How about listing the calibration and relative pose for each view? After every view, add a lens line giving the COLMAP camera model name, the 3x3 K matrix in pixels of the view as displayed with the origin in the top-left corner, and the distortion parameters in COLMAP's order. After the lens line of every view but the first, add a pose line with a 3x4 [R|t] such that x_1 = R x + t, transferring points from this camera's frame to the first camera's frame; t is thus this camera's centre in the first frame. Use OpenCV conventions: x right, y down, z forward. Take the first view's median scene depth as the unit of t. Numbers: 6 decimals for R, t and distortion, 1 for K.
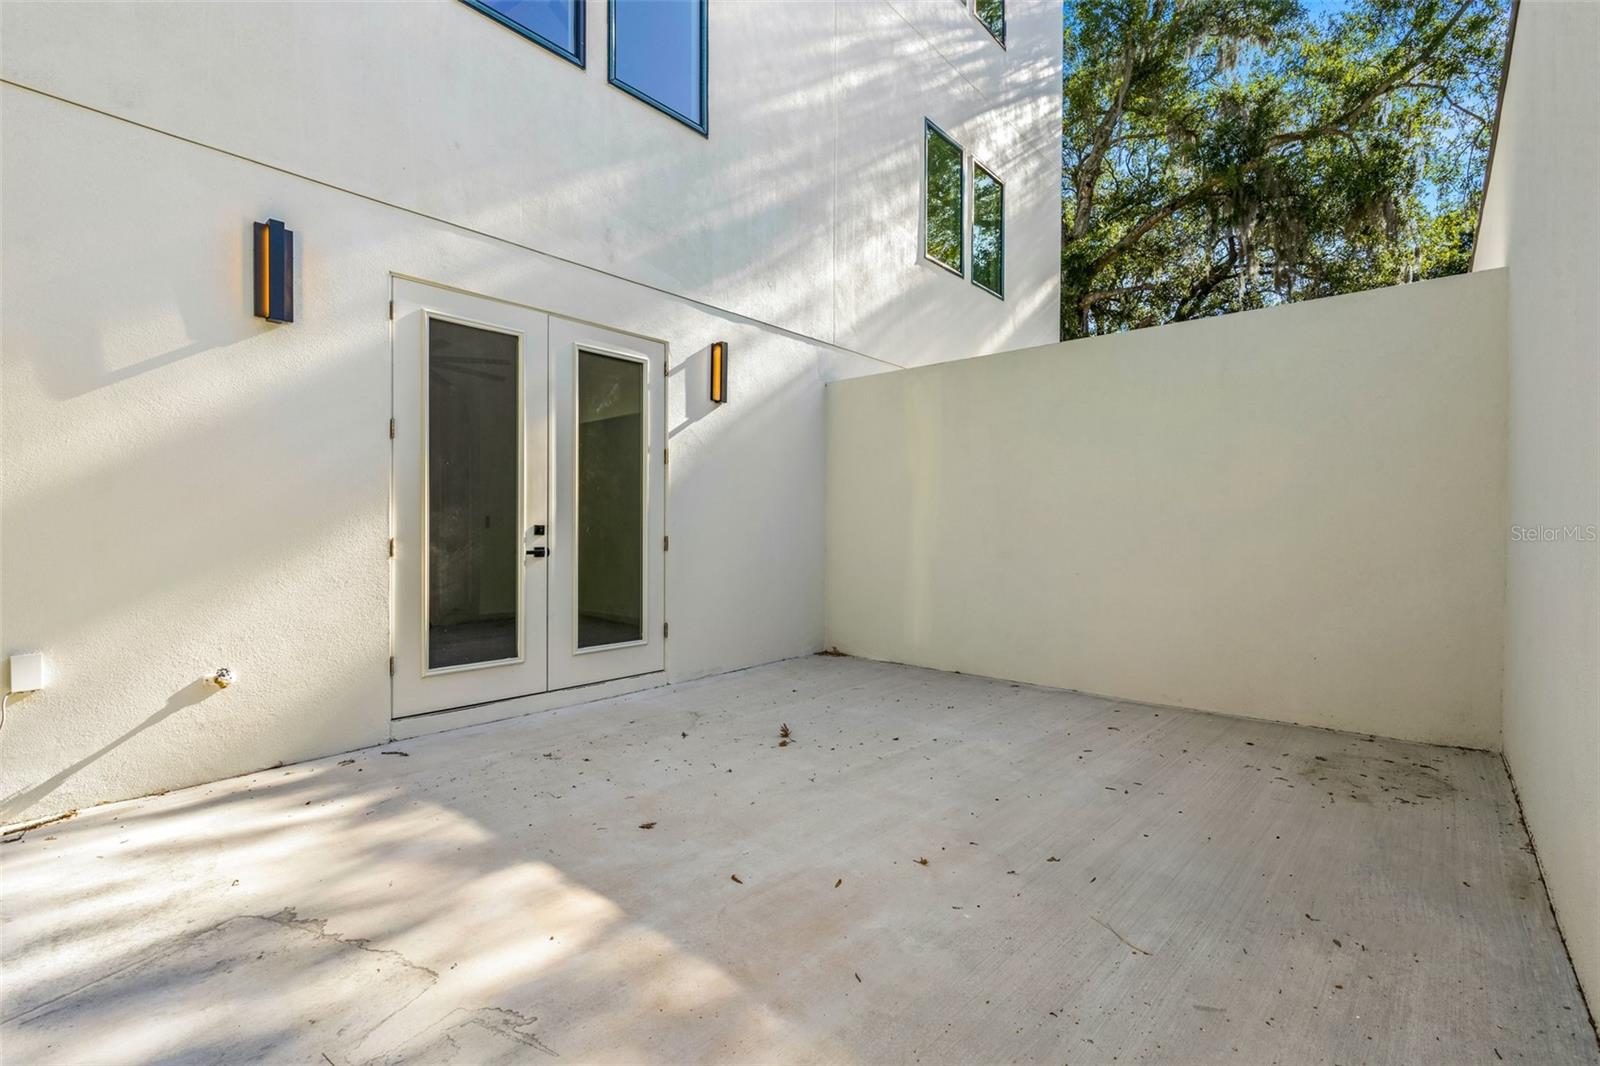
lens RADIAL K [[706.9, 0, 800.0], [0, 706.9, 533.0], [0, 0, 1]] dist [0.008283, -0.000151]
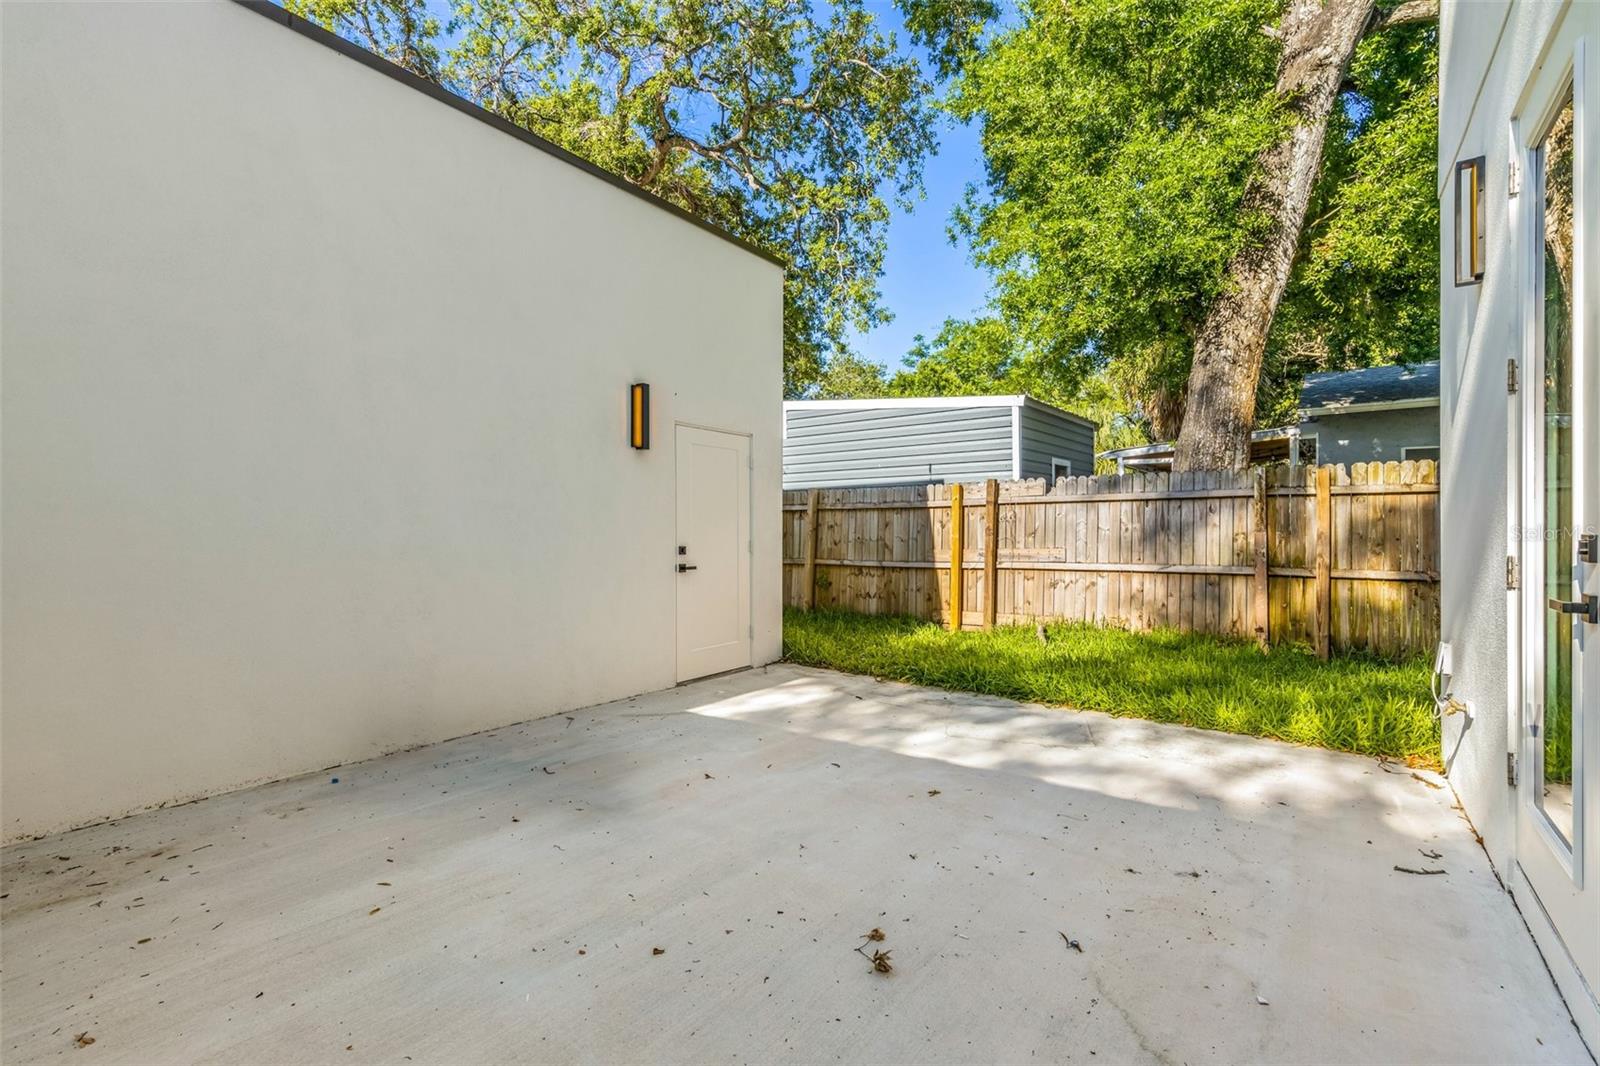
lens RADIAL K [[706.9, 0, 800.0], [0, 706.9, 533.0], [0, 0, 1]] dist [0.008283, -0.000151]
pose [[-0.994913, -0.003910, -0.100665, 0.113448], [-0.004785, 0.999953, 0.008445, -0.019324], [0.100627, 0.008884, -0.994885, 1.979130]]
